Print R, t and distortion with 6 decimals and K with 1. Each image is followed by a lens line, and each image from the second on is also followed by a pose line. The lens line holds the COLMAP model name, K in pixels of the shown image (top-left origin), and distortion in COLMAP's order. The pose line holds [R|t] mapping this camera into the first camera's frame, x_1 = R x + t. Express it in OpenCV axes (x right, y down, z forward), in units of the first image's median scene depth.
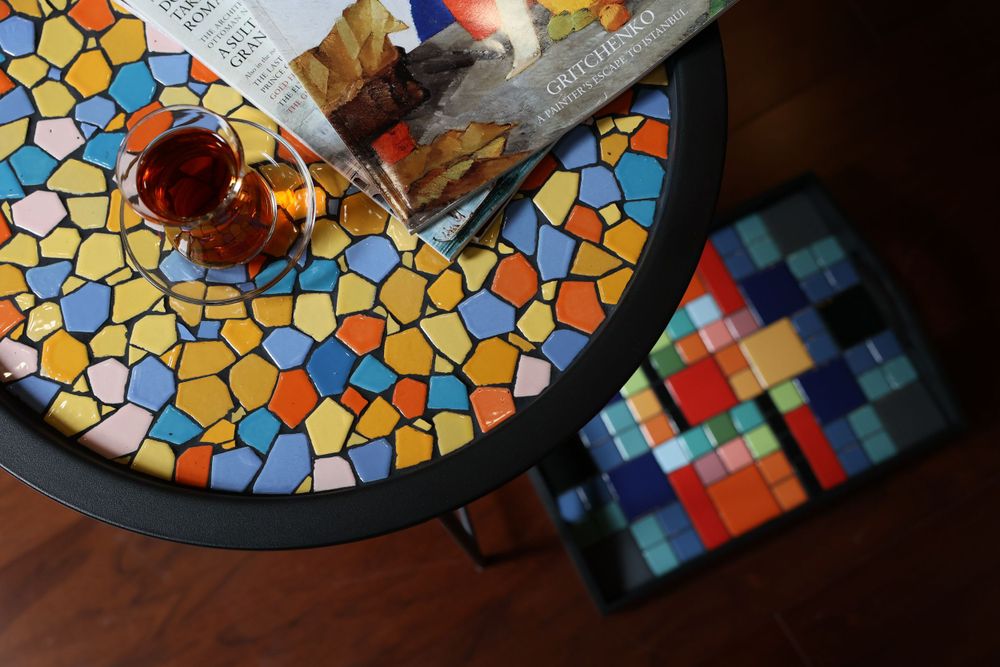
lens RADIAL K [[1372.2, 0, 500.1], [0, 1372.2, 333.6], [0, 0, 1]] dist [0.021386, 0.000000]
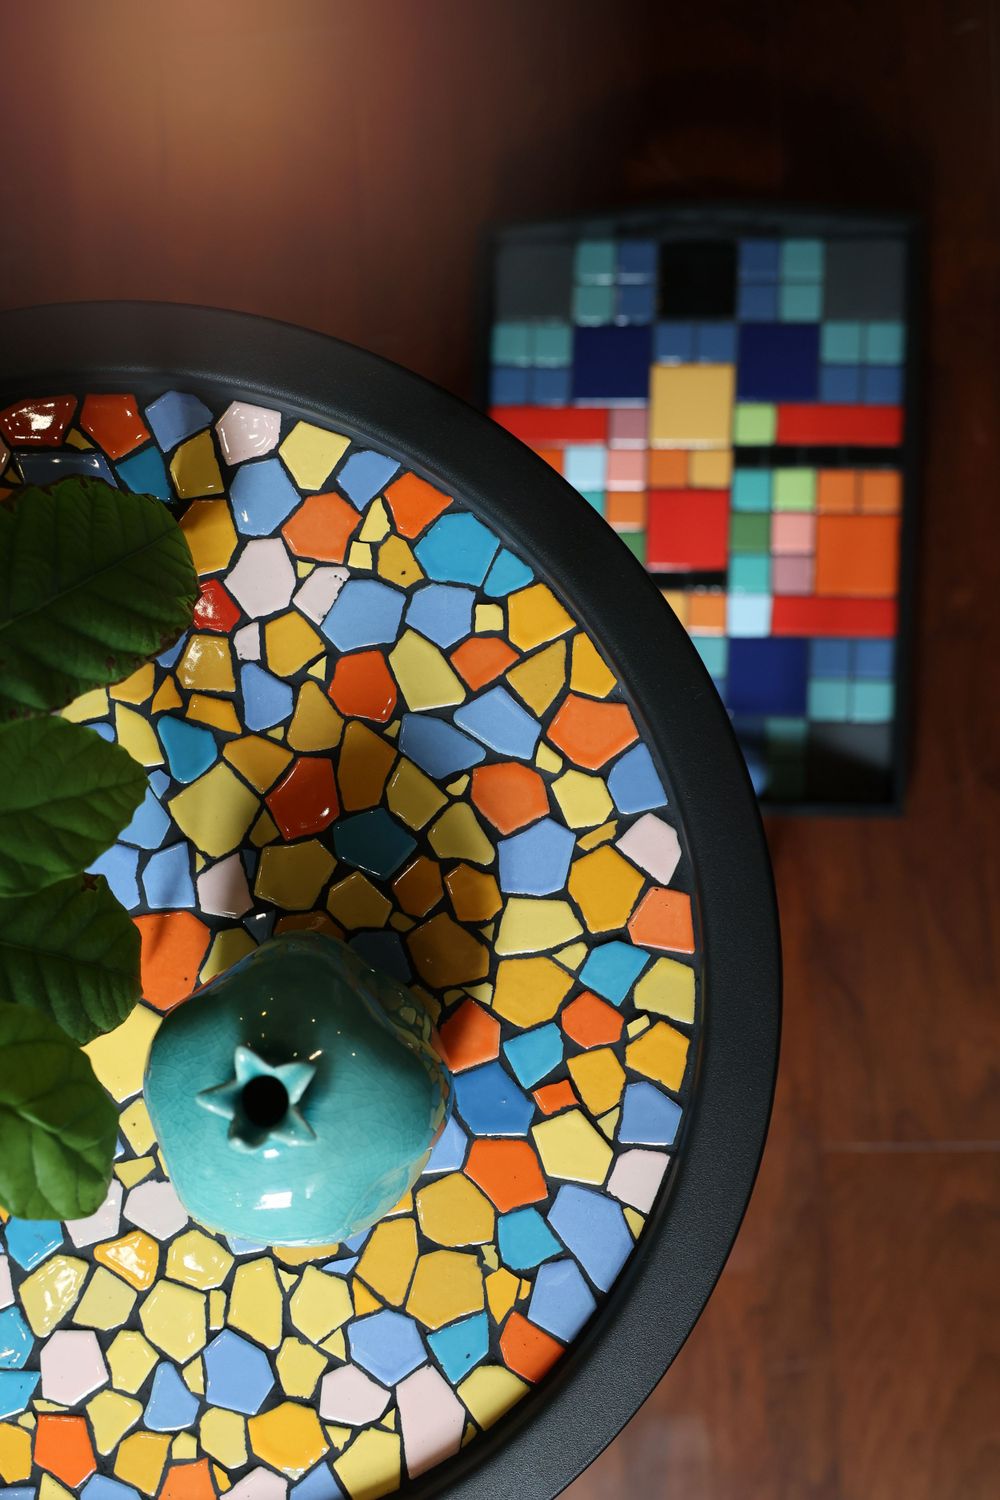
lens RADIAL K [[1901.1, 0, 500.0], [0, 1901.1, 749.8], [0, 0, 1]] dist [-0.019283, 0.000000]
pose [[0.477233, -0.878326, -0.028130, 0.053848], [0.875048, 0.472019, 0.107188, -0.150235], [-0.080868, -0.075769, 0.993841, 0.095419]]
